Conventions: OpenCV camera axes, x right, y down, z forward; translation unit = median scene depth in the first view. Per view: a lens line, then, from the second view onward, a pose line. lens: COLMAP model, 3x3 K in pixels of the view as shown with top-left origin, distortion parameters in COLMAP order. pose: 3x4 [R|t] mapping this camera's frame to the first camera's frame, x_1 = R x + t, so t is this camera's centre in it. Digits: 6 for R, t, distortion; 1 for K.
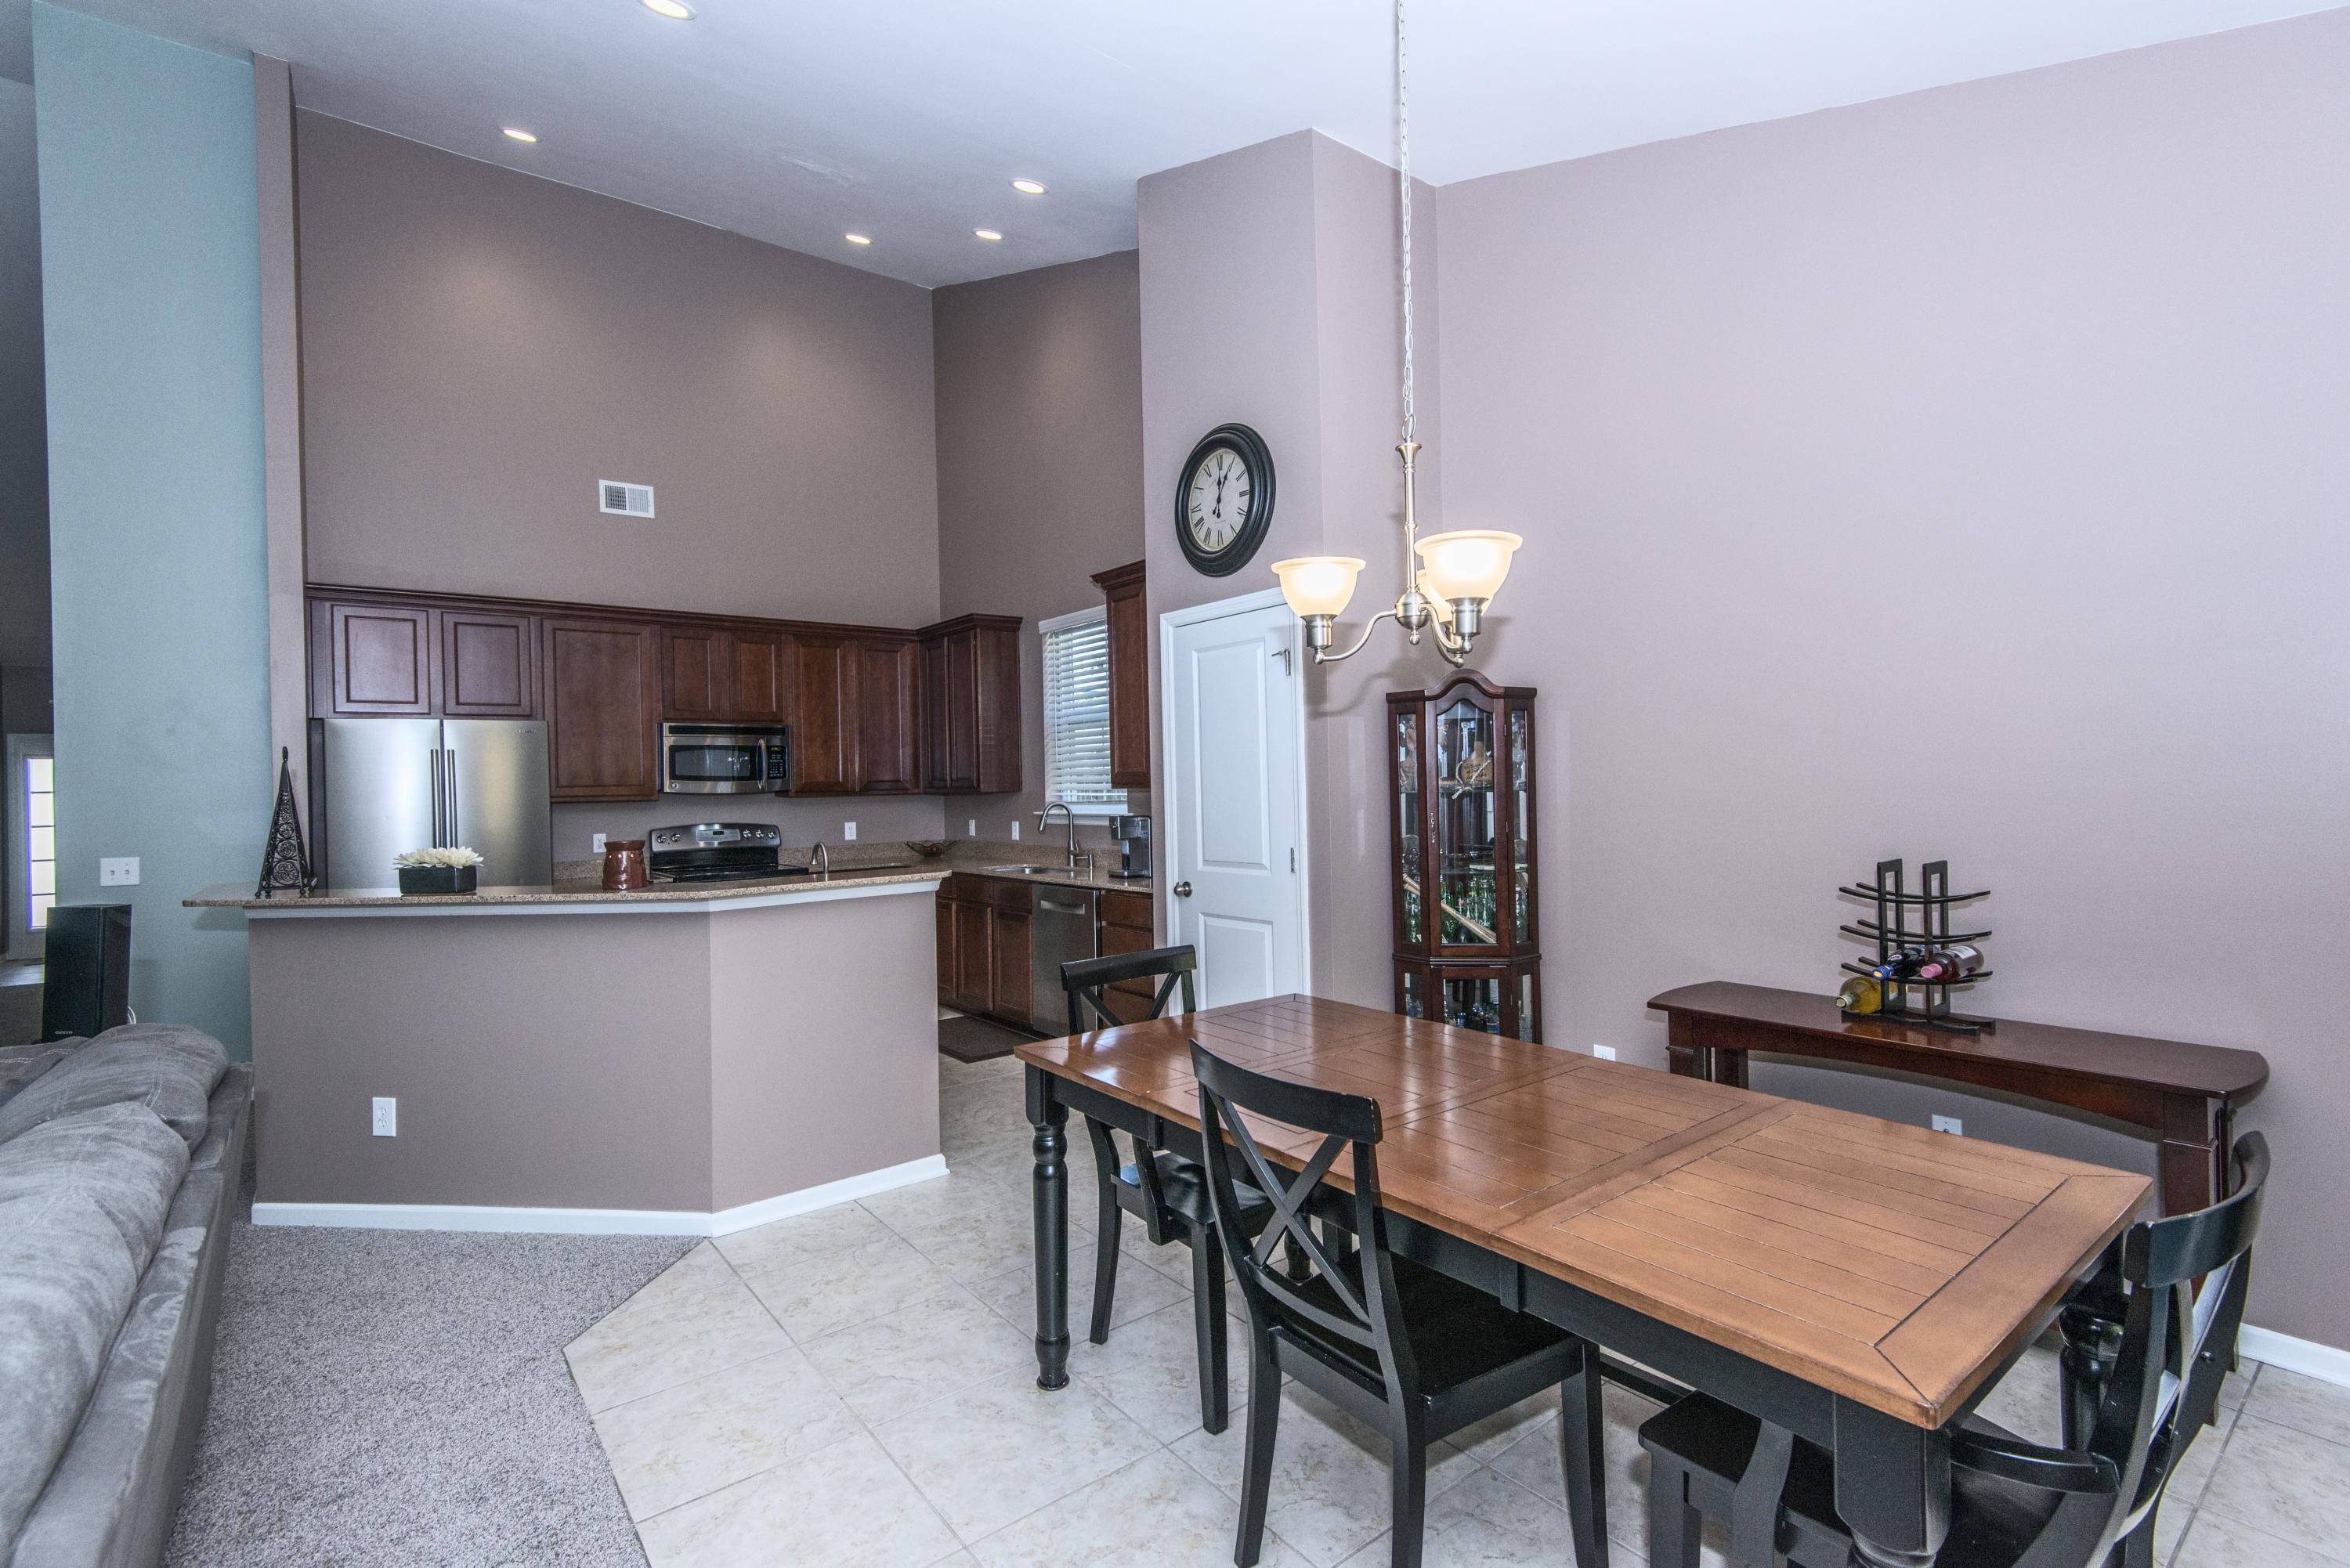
lens RADIAL K [[1057.8, 0, 1181.2], [0, 1057.8, 774.5], [0, 0, 1]] dist [0.031715, -0.017155]
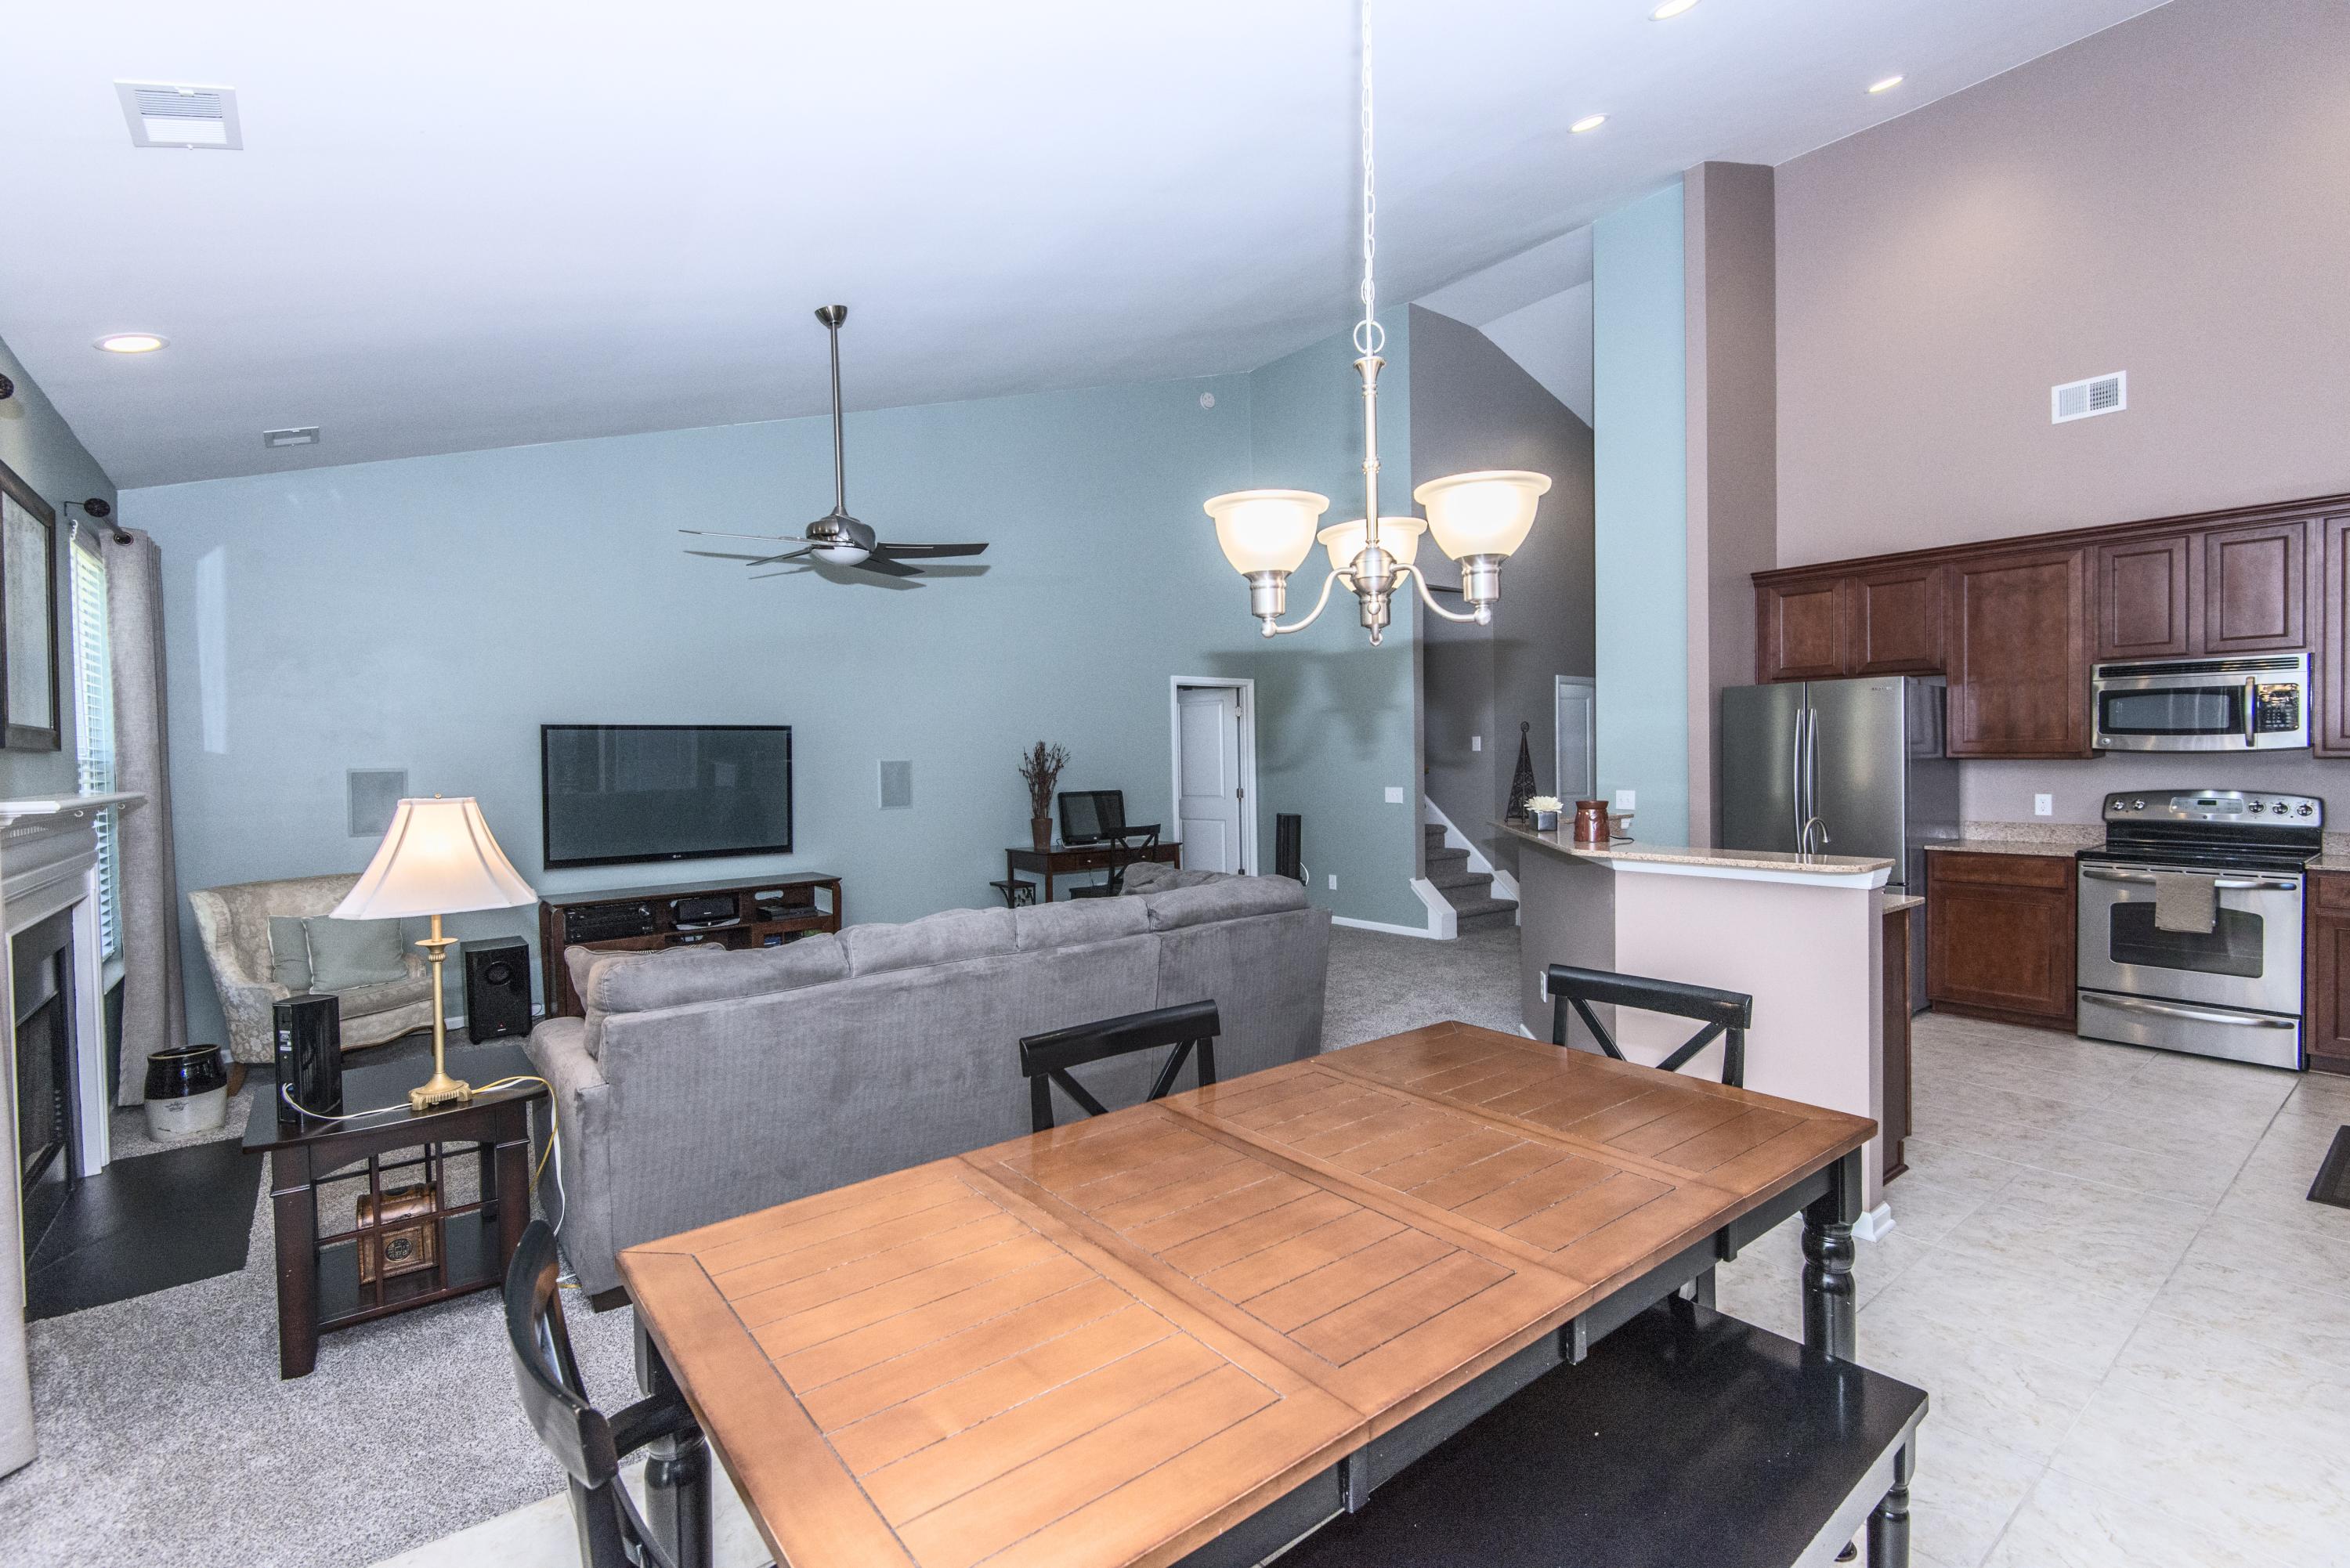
lens RADIAL K [[1057.8, 0, 1192.4], [0, 1057.8, 774.3], [0, 0, 1]] dist [0.031715, -0.017155]
pose [[0.012880, 0.036178, -0.999262, 0.354385], [0.018048, 0.999174, 0.036408, -0.006216], [0.999754, -0.018504, 0.012217, 0.306629]]
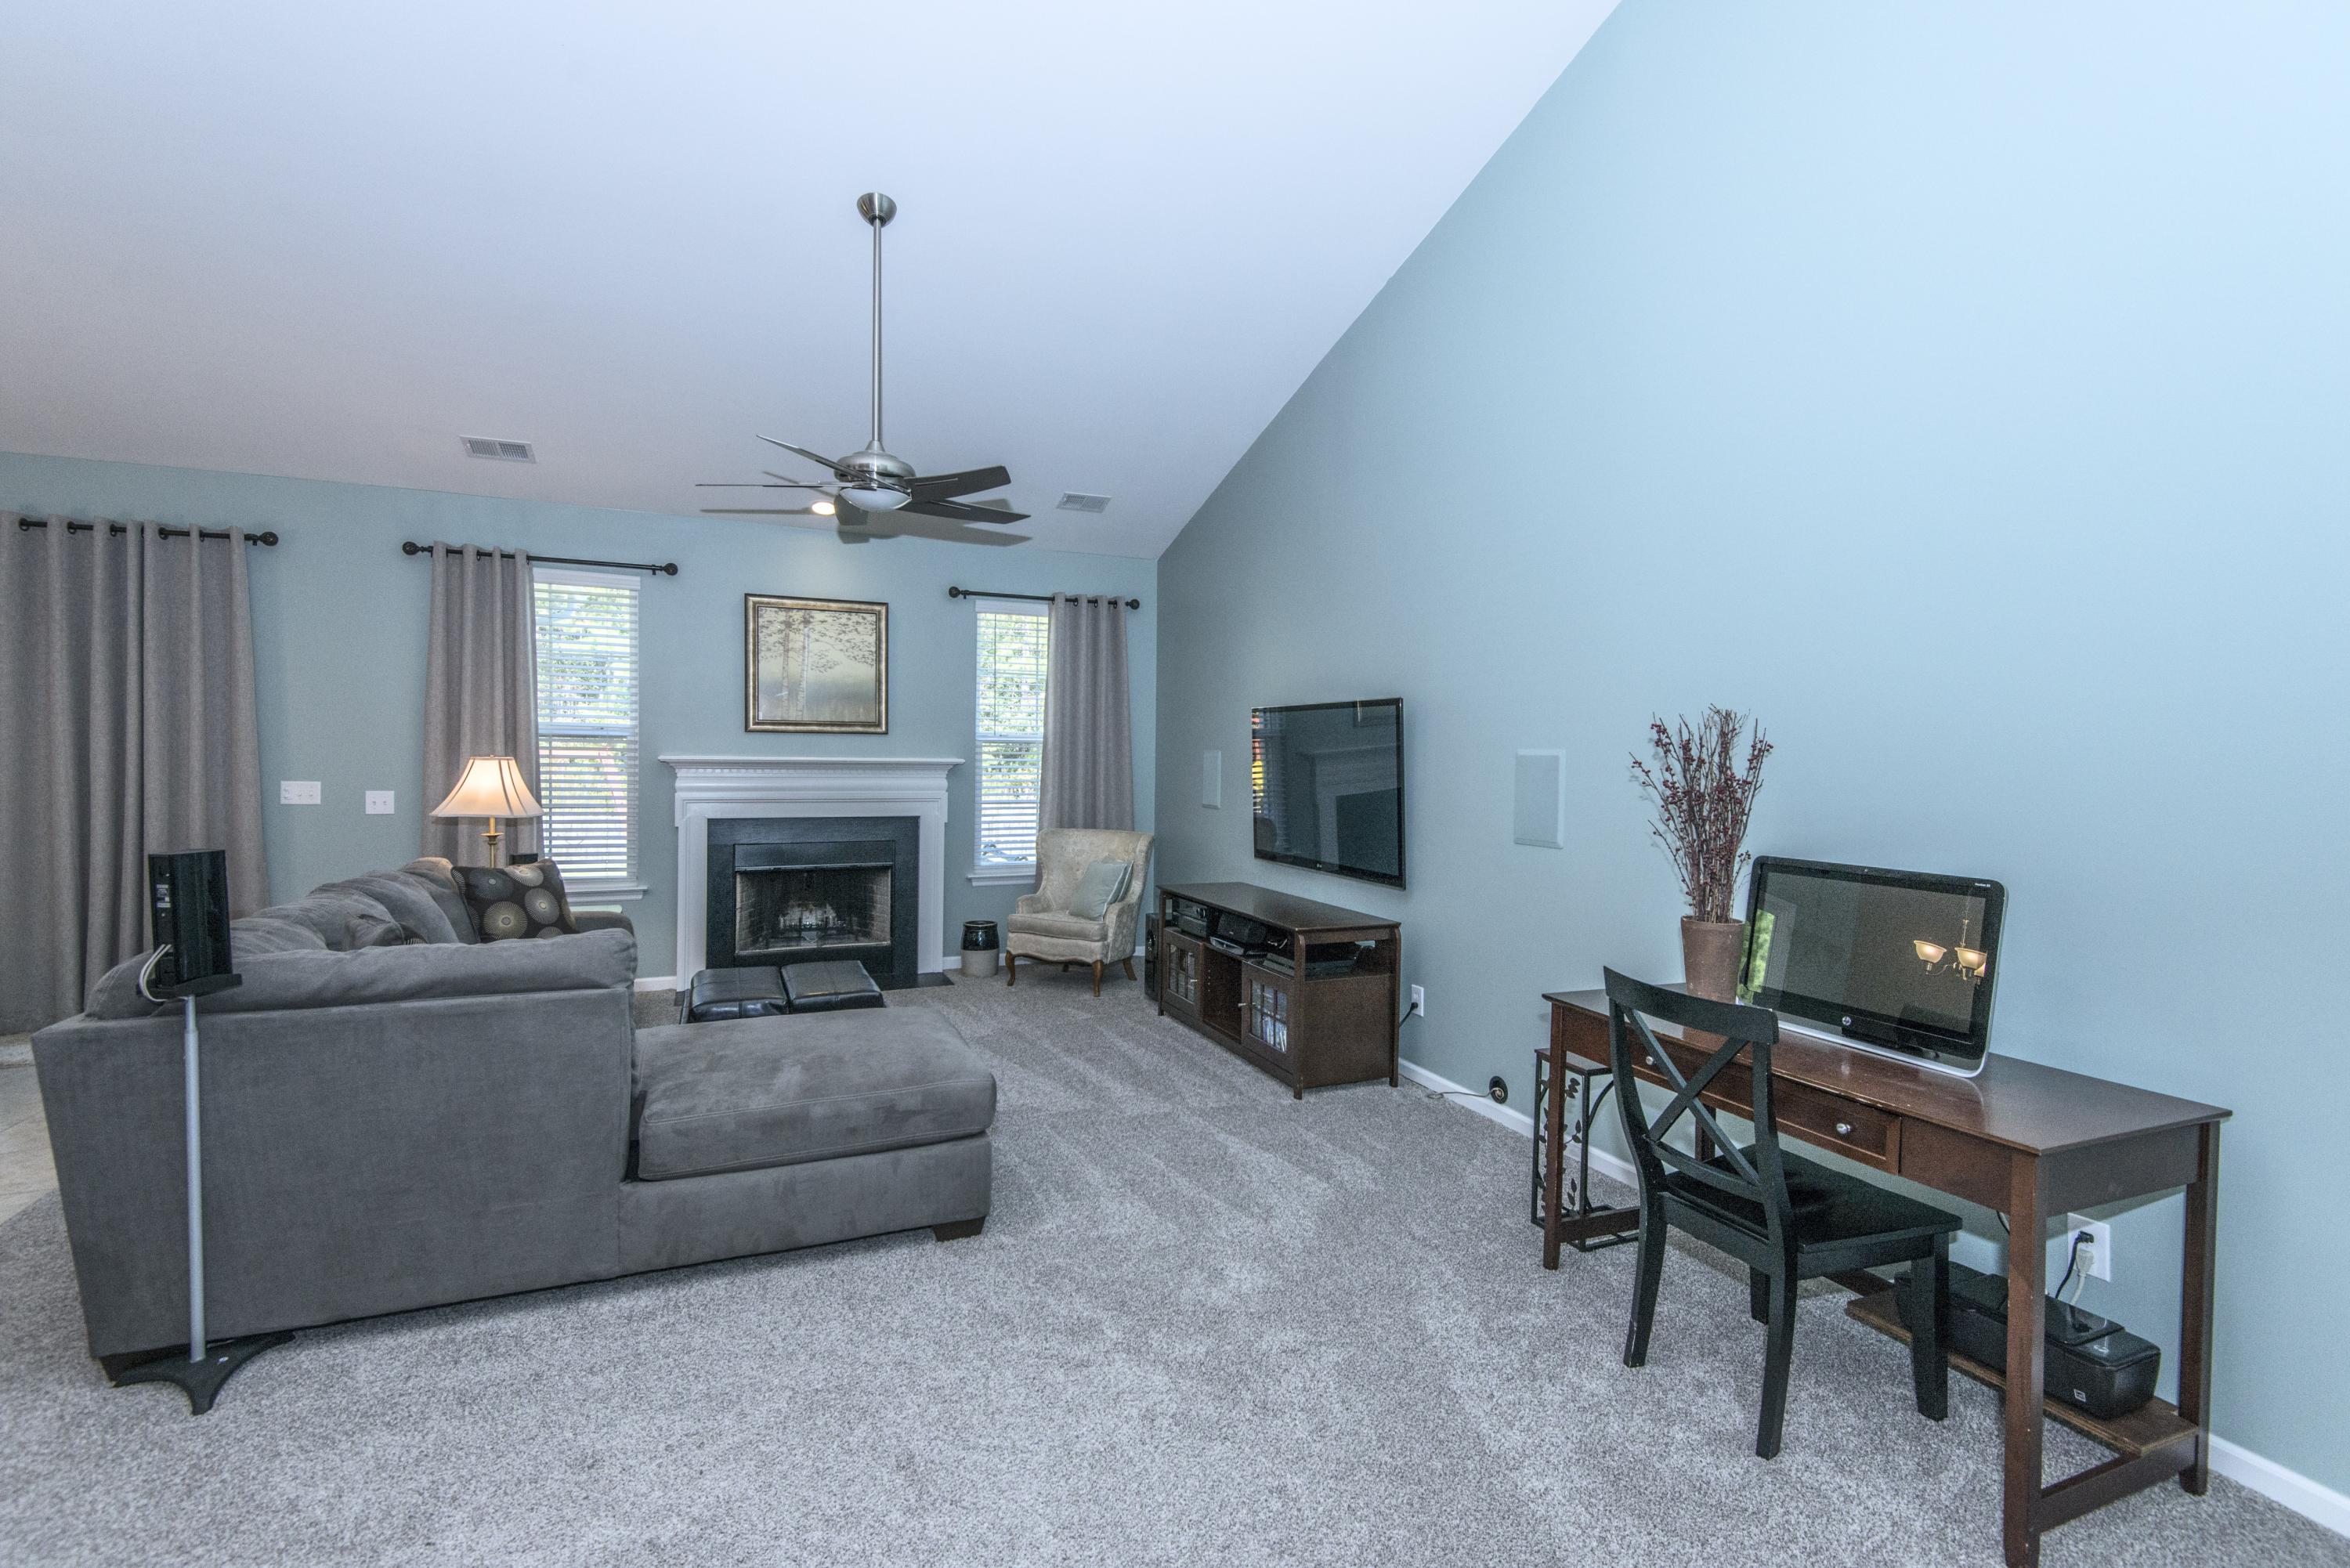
lens RADIAL K [[1057.8, 0, 1182.5], [0, 1057.8, 775.7], [0, 0, 1]] dist [0.031715, -0.017155]
pose [[-0.967707, 0.005804, 0.252011, -0.828908], [0.008801, 0.999903, 0.010766, 0.018580], [-0.251924, 0.012636, -0.967664, 0.662868]]
